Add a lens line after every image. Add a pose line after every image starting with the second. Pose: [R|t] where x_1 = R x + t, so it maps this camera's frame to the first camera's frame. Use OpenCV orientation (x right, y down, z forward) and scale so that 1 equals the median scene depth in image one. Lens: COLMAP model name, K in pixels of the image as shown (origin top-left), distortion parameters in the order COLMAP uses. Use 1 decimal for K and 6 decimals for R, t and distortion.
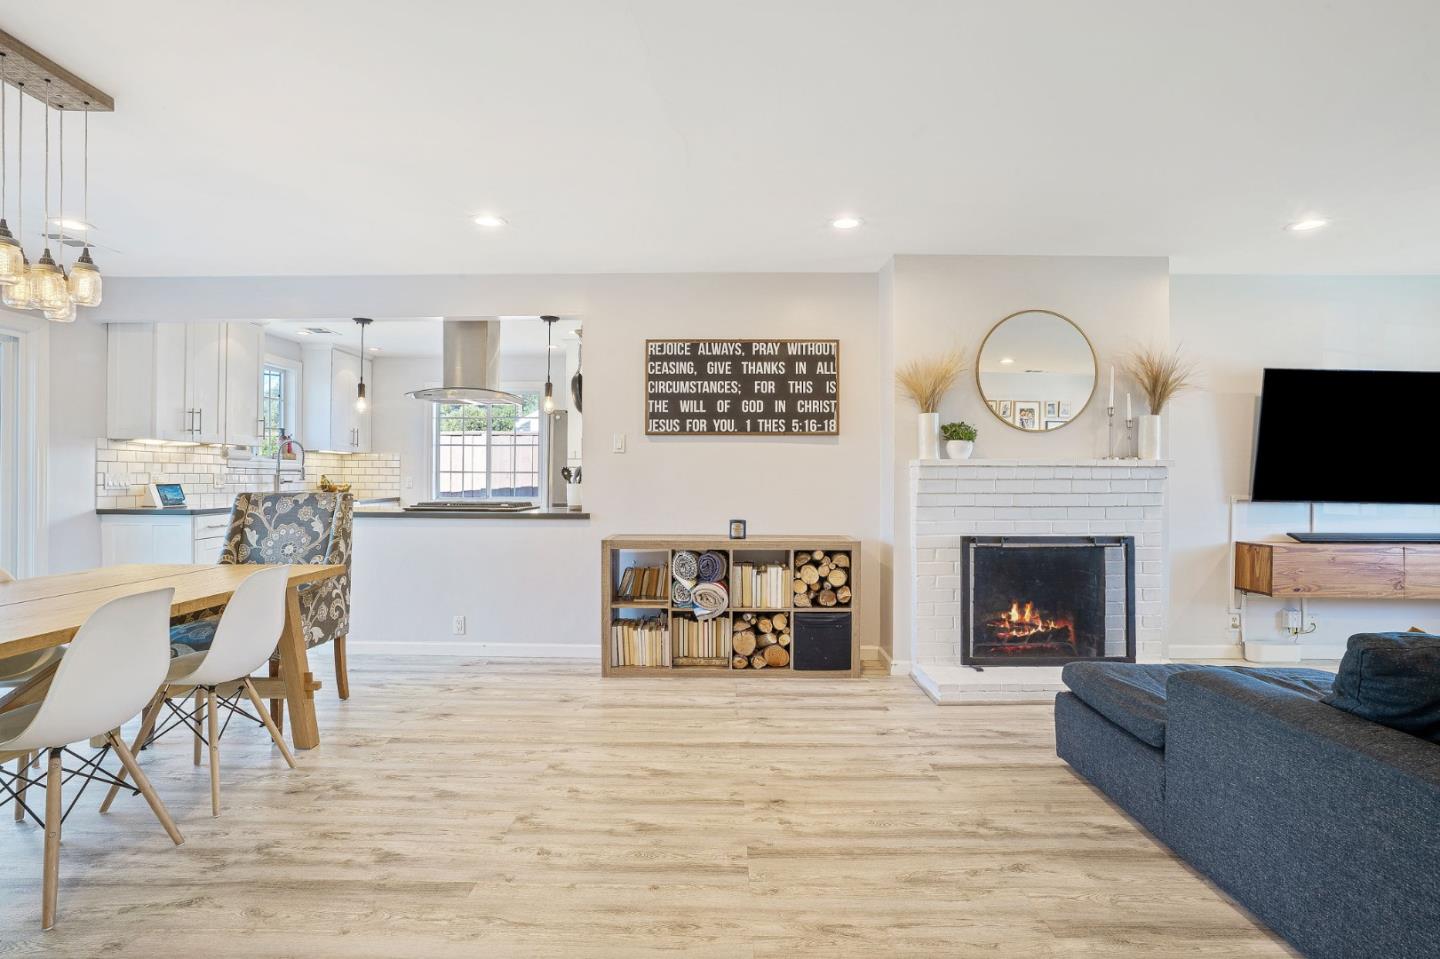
lens RADIAL K [[721.9, 0, 714.4], [0, 721.9, 475.3], [0, 0, 1]] dist [-0.057853, 0.032619]
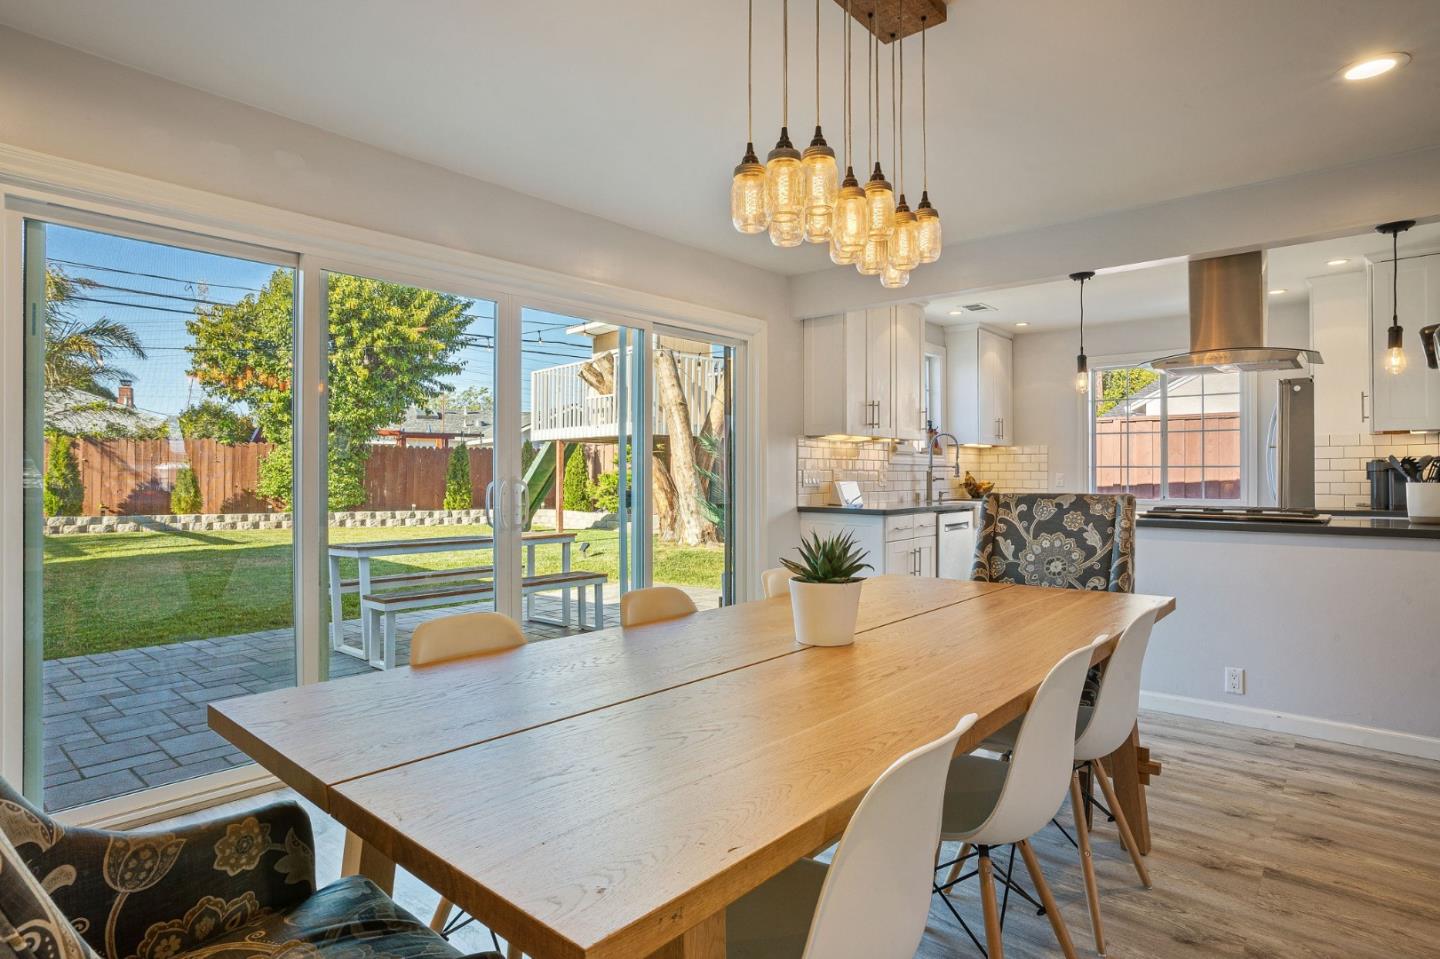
lens RADIAL K [[760.2, 0, 708.8], [0, 760.2, 467.1], [0, 0, 1]] dist [-0.034181, 0.013208]
pose [[0.761245, -0.009408, -0.648396, -0.462912], [0.005764, 0.999953, -0.007741, -0.000883], [0.648439, 0.002156, 0.761264, 0.161022]]
